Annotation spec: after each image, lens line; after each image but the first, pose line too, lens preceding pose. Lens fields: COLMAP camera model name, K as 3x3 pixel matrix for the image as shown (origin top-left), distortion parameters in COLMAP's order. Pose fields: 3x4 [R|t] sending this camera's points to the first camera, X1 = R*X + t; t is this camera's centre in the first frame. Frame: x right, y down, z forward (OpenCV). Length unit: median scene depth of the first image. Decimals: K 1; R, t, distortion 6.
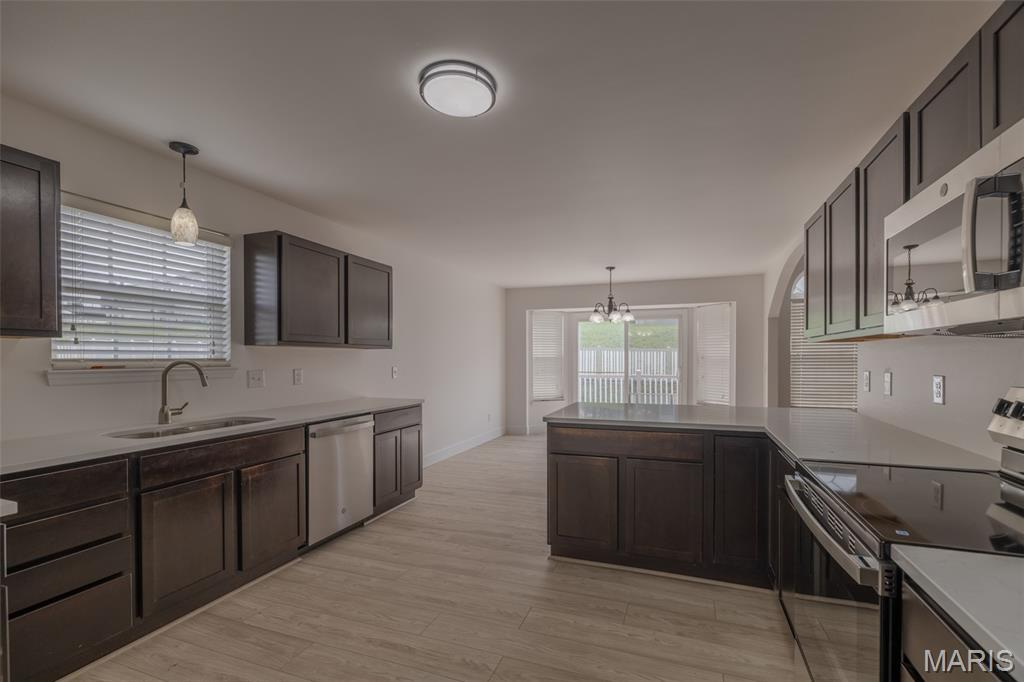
lens RADIAL K [[432.2, 0, 538.2], [0, 432.2, 358.3], [0, 0, 1]] dist [-0.001612, -0.000258]
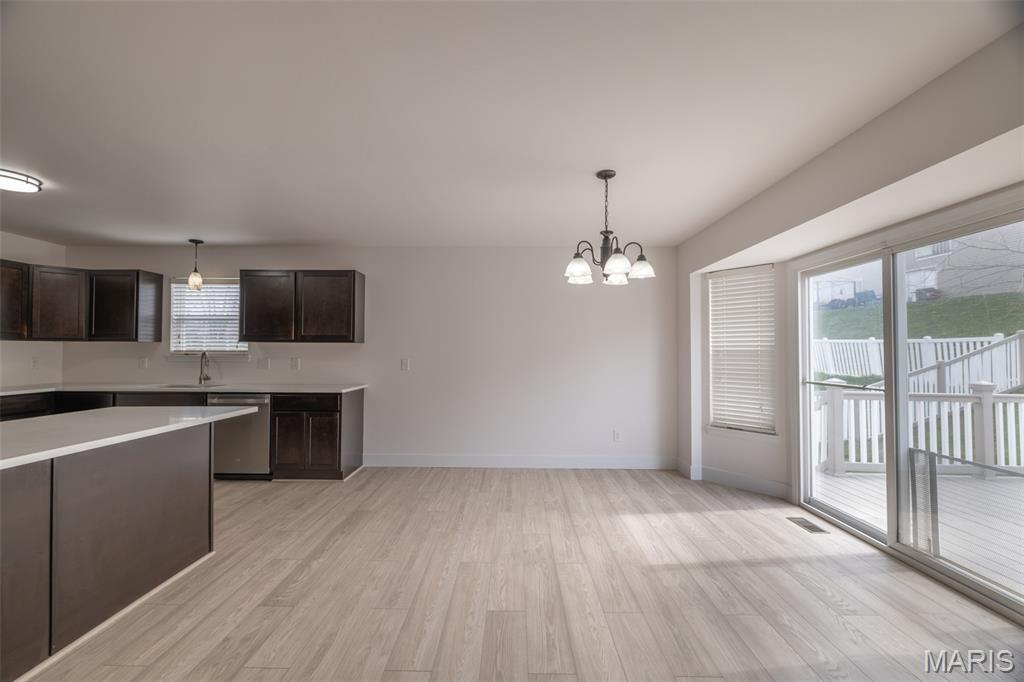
lens RADIAL K [[432.2, 0, 509.6], [0, 432.2, 339.2], [0, 0, 1]] dist [-0.001612, -0.000258]
pose [[0.302111, -0.030829, -0.952774, 1.215579], [-0.007291, 0.999373, -0.034648, 0.007354], [0.953245, 0.017414, 0.301697, 1.488157]]
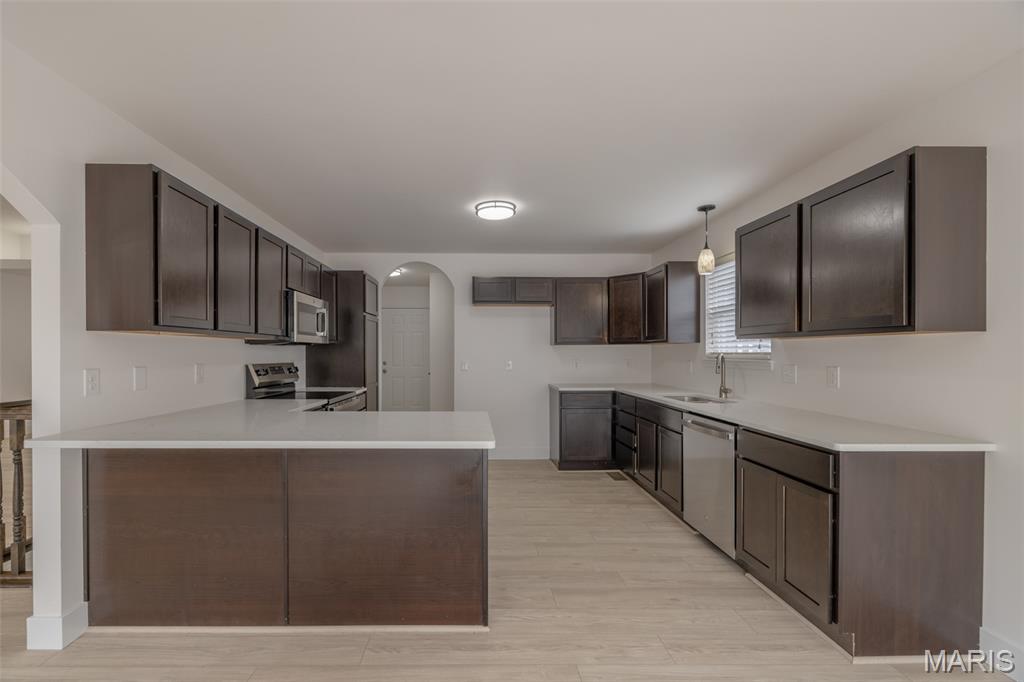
lens RADIAL K [[432.2, 0, 477.0], [0, 432.2, 360.2], [0, 0, 1]] dist [-0.001612, -0.000258]
pose [[-0.947351, 0.001897, -0.320191, 0.325441], [-0.005014, 0.999772, 0.020756, 0.001358], [0.320157, 0.021269, -0.947126, 1.810840]]
